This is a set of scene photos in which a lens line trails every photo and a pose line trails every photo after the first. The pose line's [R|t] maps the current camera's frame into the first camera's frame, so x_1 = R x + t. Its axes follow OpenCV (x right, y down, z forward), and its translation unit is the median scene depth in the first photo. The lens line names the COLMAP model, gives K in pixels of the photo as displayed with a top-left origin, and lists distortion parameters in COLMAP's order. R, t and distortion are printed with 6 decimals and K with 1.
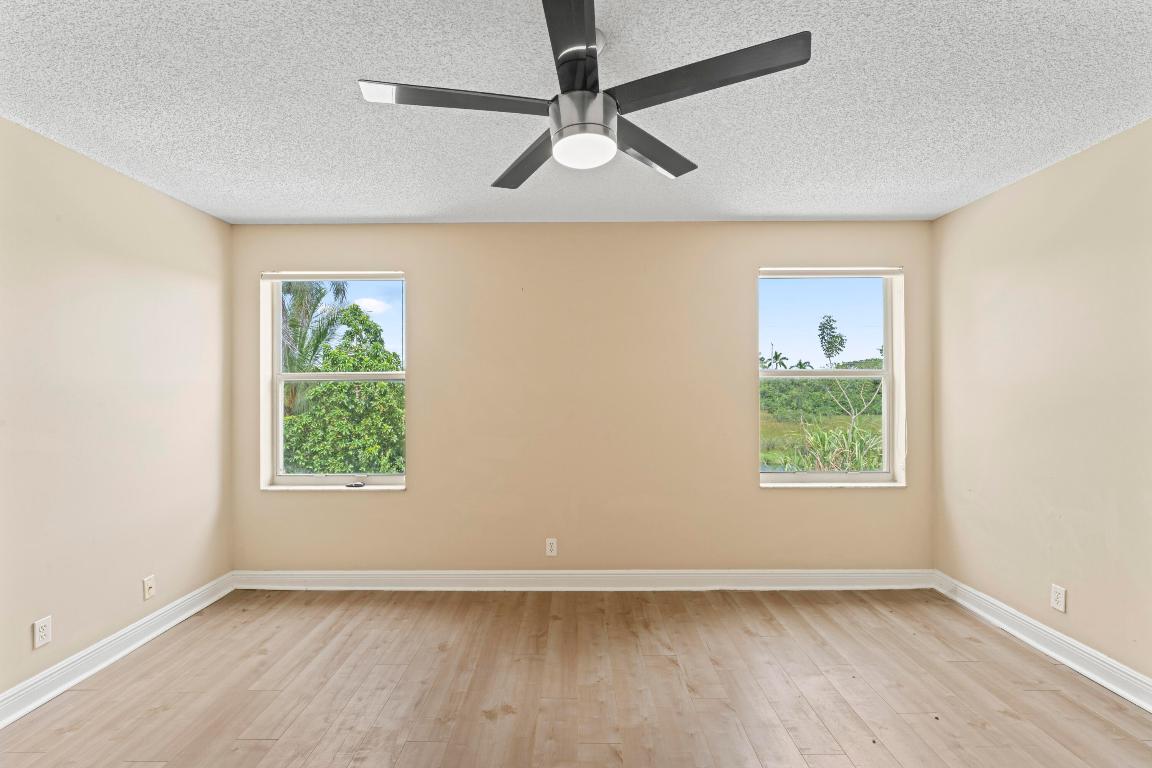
lens RADIAL K [[528.1, 0, 572.8], [0, 528.1, 377.2], [0, 0, 1]] dist [-0.000306, 0.000116]
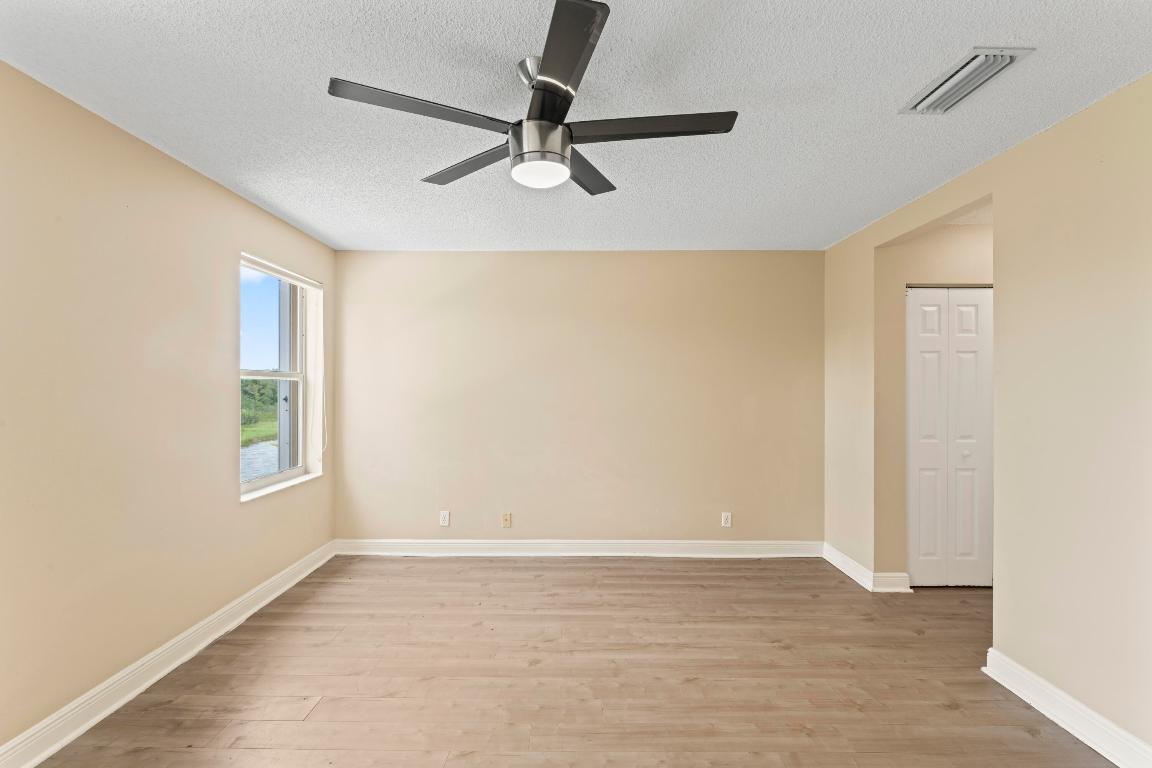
lens RADIAL K [[526.7, 0, 576.0], [0, 526.7, 384.0], [0, 0, 1]] dist [-0.000315, 0.000013]
pose [[-0.004093, 0.004881, 0.999980, -0.609643], [-0.017901, 0.999827, -0.004953, 0.005426], [-0.999831, -0.017921, -0.004005, 0.530446]]
